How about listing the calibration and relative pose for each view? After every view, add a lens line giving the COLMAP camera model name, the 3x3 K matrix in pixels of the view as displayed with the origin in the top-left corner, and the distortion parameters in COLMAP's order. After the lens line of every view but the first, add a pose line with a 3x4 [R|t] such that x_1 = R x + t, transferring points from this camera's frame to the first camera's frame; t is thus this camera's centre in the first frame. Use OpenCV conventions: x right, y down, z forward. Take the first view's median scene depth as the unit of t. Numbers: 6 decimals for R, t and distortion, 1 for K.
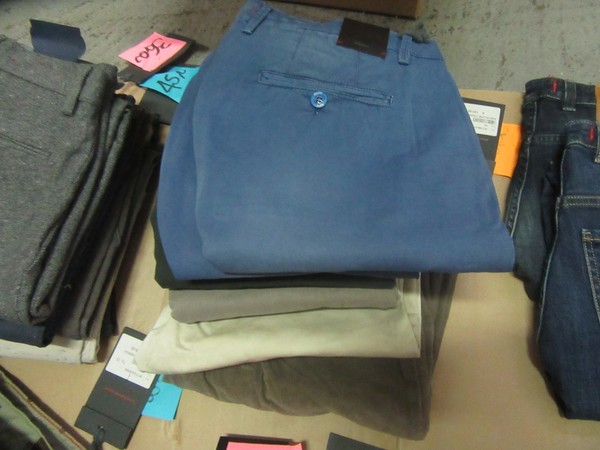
lens RADIAL K [[441.9, 0, 301.1], [0, 441.9, 224.7], [0, 0, 1]] dist [0.002337, -0.003863]
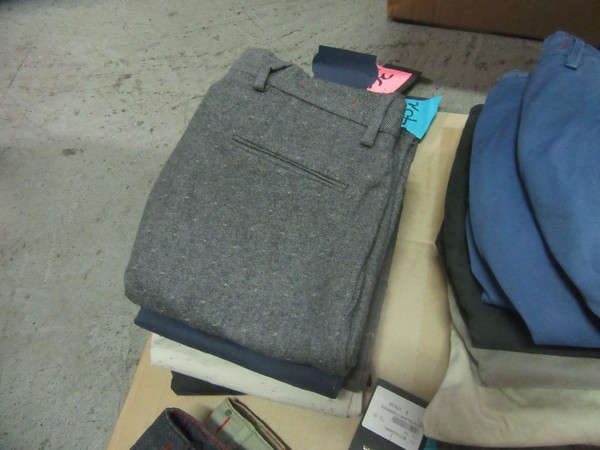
lens RADIAL K [[441.9, 0, 298.0], [0, 441.9, 224.0], [0, 0, 1]] dist [0.002337, -0.003863]
pose [[0.992206, 0.069334, -0.103539, -0.564882], [-0.076201, 0.995043, -0.063900, -0.013981], [0.098595, 0.071292, 0.992571, 0.073122]]
